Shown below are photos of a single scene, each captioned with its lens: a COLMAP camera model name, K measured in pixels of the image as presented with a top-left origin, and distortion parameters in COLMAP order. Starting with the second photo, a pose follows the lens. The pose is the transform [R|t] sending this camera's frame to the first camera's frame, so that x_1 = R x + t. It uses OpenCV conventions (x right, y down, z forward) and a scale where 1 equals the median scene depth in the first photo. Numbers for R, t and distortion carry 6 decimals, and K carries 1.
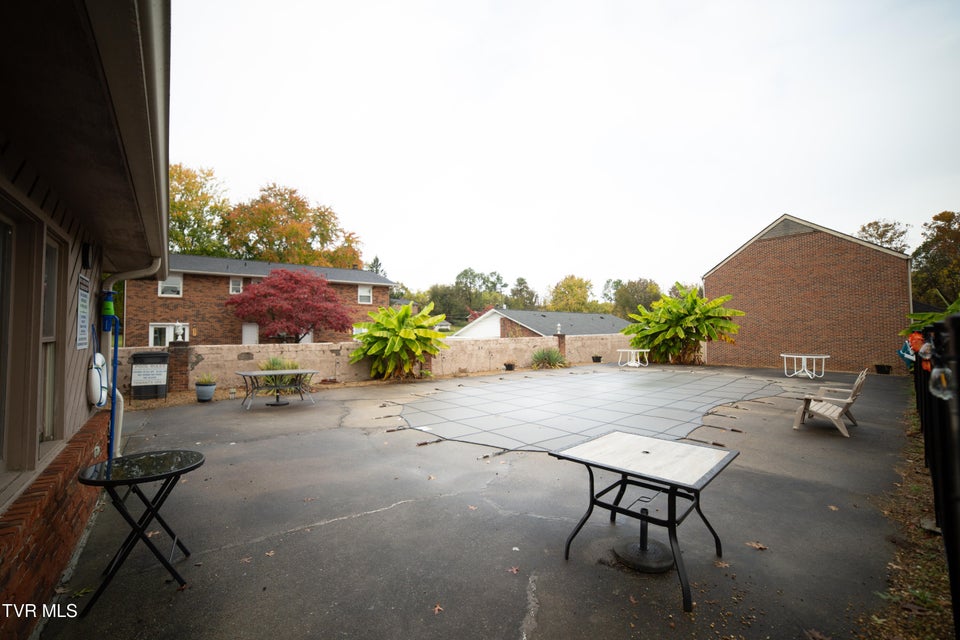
lens RADIAL K [[395.1, 0, 477.1], [0, 395.1, 315.2], [0, 0, 1]] dist [-0.066693, 0.000307]
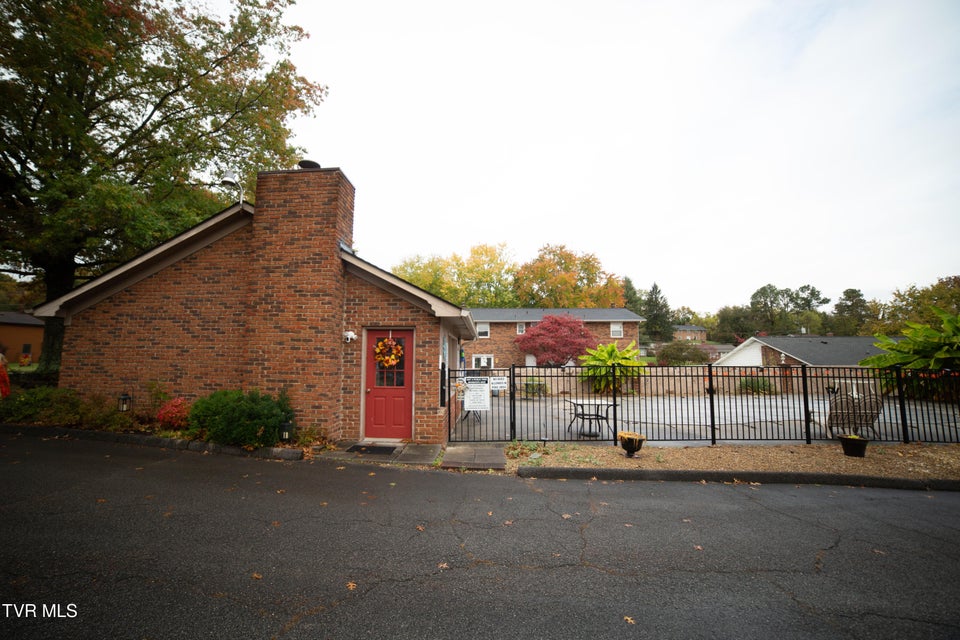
lens RADIAL K [[395.1, 0, 477.1], [0, 395.1, 315.2], [0, 0, 1]] dist [-0.066693, 0.000307]
pose [[0.763514, -0.063730, -0.642639, 0.124525], [0.017748, 0.996814, -0.077766, -0.008383], [0.645547, 0.047970, 0.762213, -0.146787]]
